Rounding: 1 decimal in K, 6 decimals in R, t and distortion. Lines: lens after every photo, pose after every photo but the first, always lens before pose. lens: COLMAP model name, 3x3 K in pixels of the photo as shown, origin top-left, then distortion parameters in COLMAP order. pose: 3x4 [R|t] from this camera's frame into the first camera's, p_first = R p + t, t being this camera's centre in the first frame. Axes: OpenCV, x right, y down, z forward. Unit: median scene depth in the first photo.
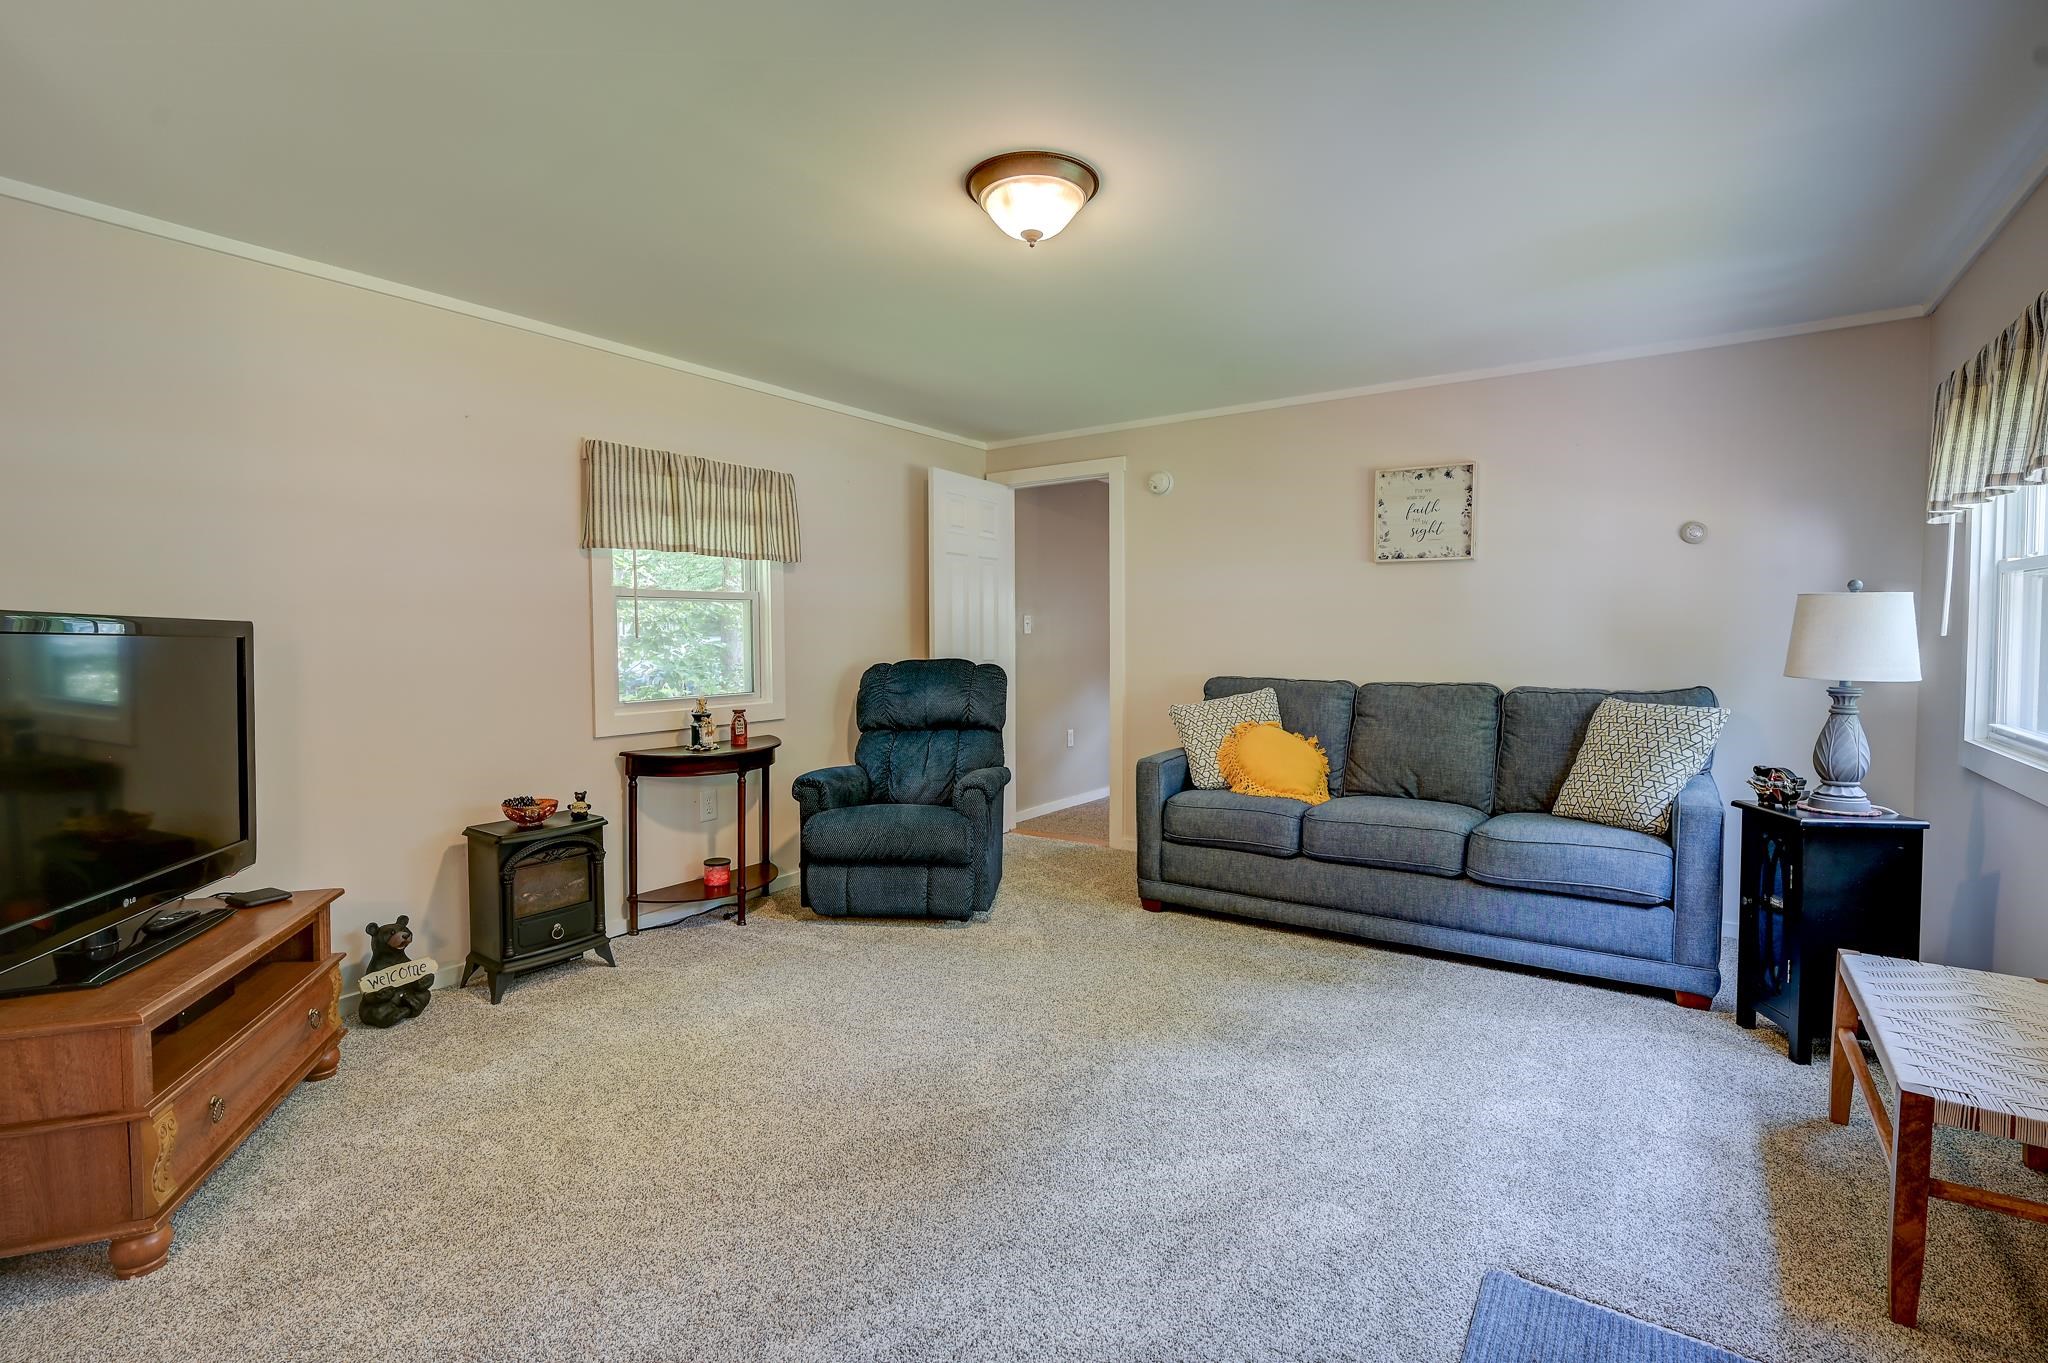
lens RADIAL K [[928.2, 0, 1030.4], [0, 928.2, 672.9], [0, 0, 1]] dist [-0.000052, 0.000185]
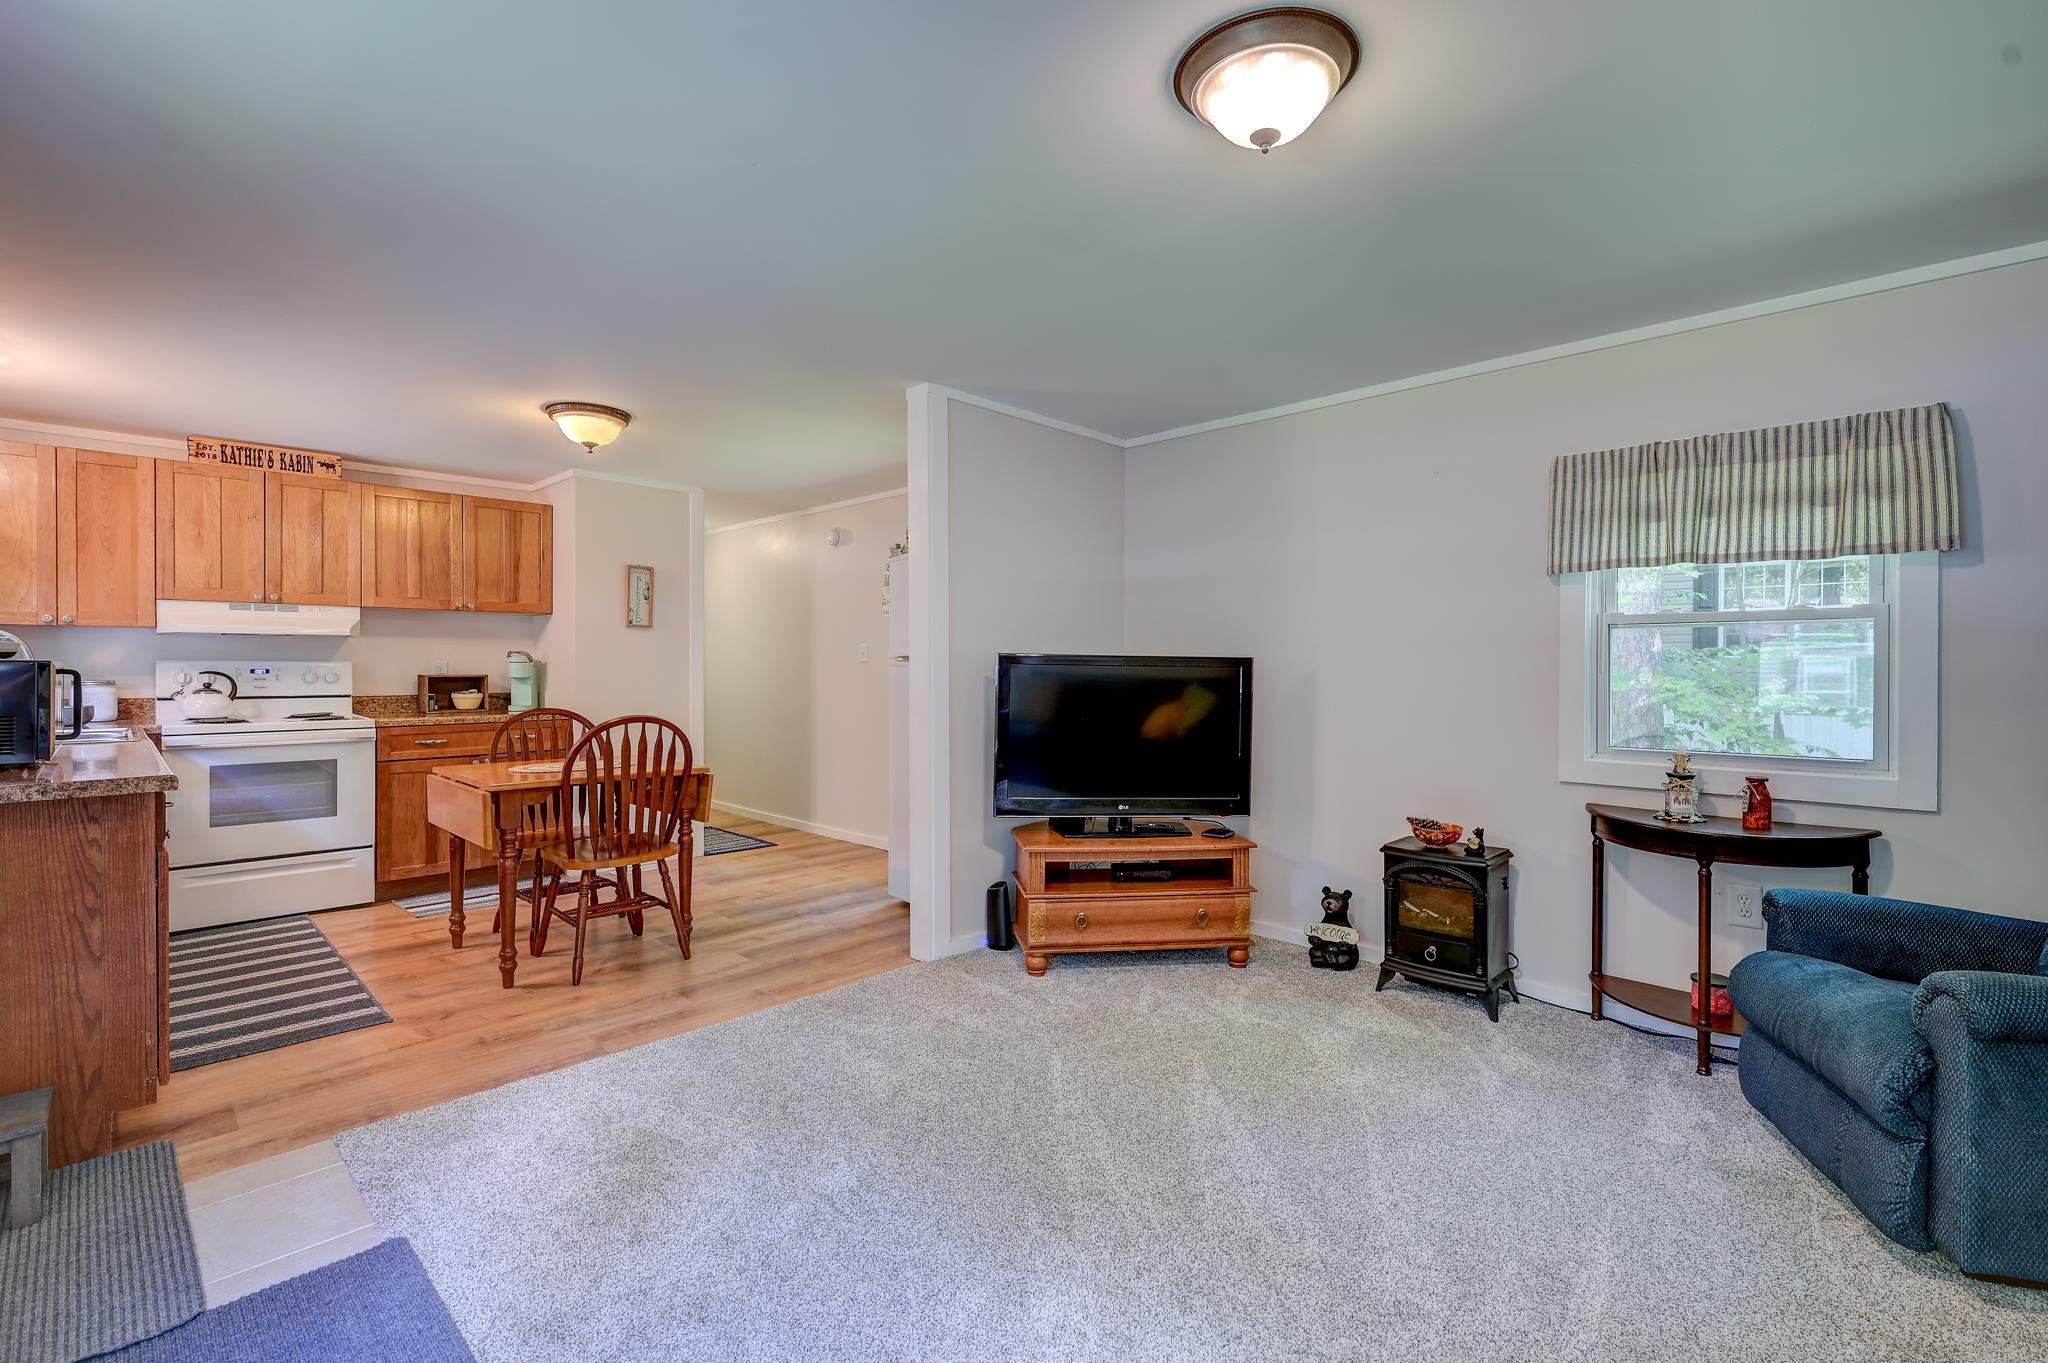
lens RADIAL K [[911.6, 0, 1026.8], [0, 911.6, 672.8], [0, 0, 1]] dist [-0.002351, 0.000026]
pose [[-0.170845, 0.013297, -0.985208, 0.507708], [-0.044237, 0.998797, 0.021152, -0.033047], [0.984304, 0.047197, -0.170051, 0.638315]]
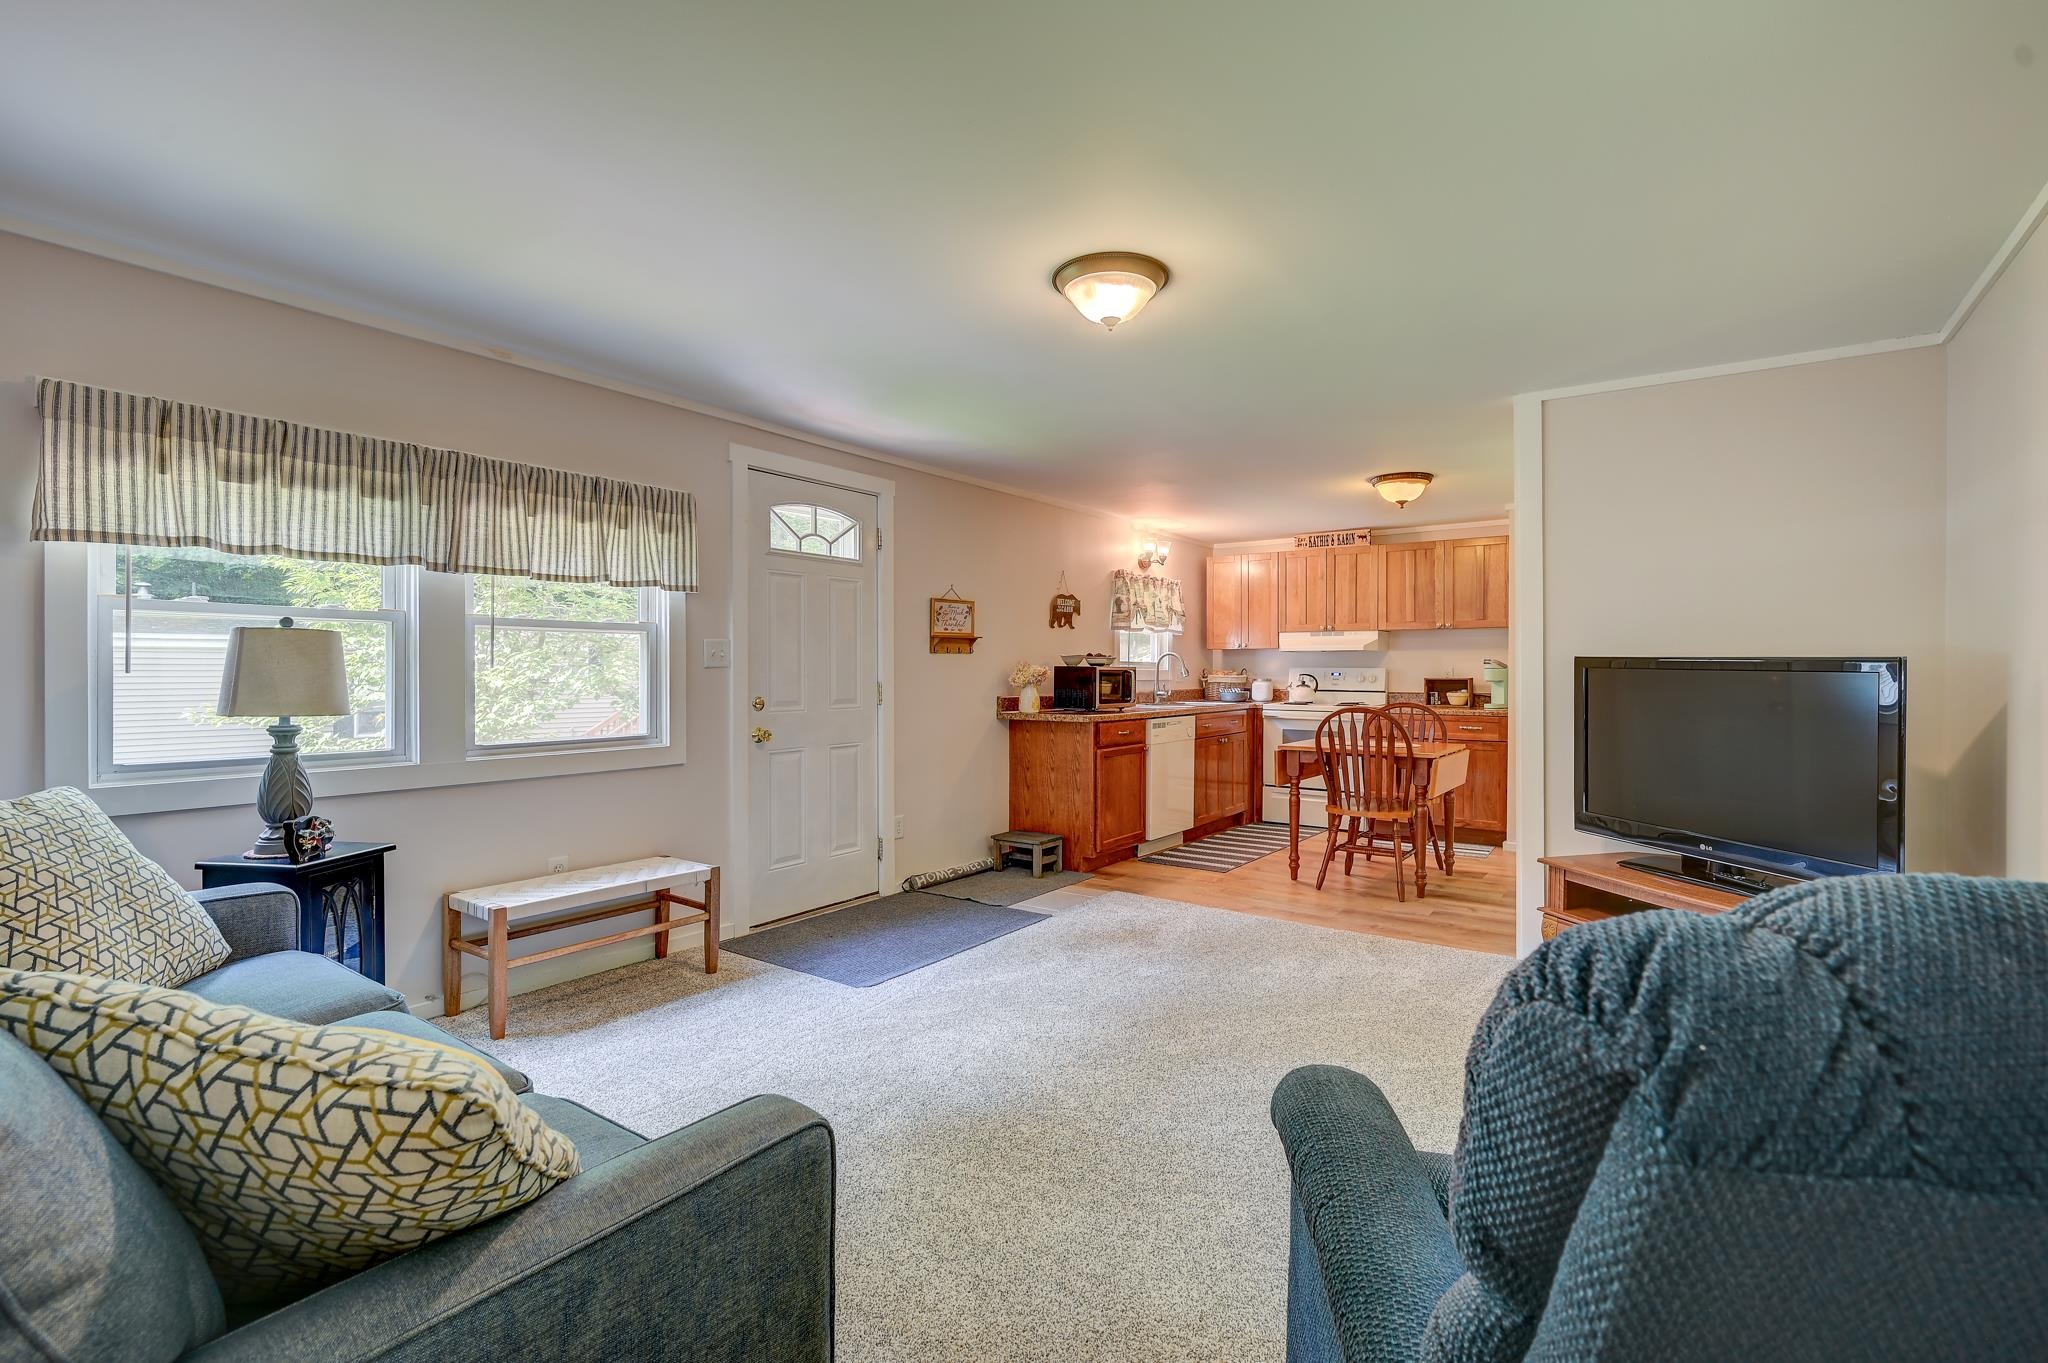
lens RADIAL K [[911.6, 0, 1026.8], [0, 911.6, 672.8], [0, 0, 1]] dist [-0.002351, 0.000026]
pose [[-0.999767, 0.001204, 0.021567, 0.052846], [0.002224, 0.998876, 0.047339, -0.061994], [-0.021486, 0.047376, -0.998646, 1.426019]]
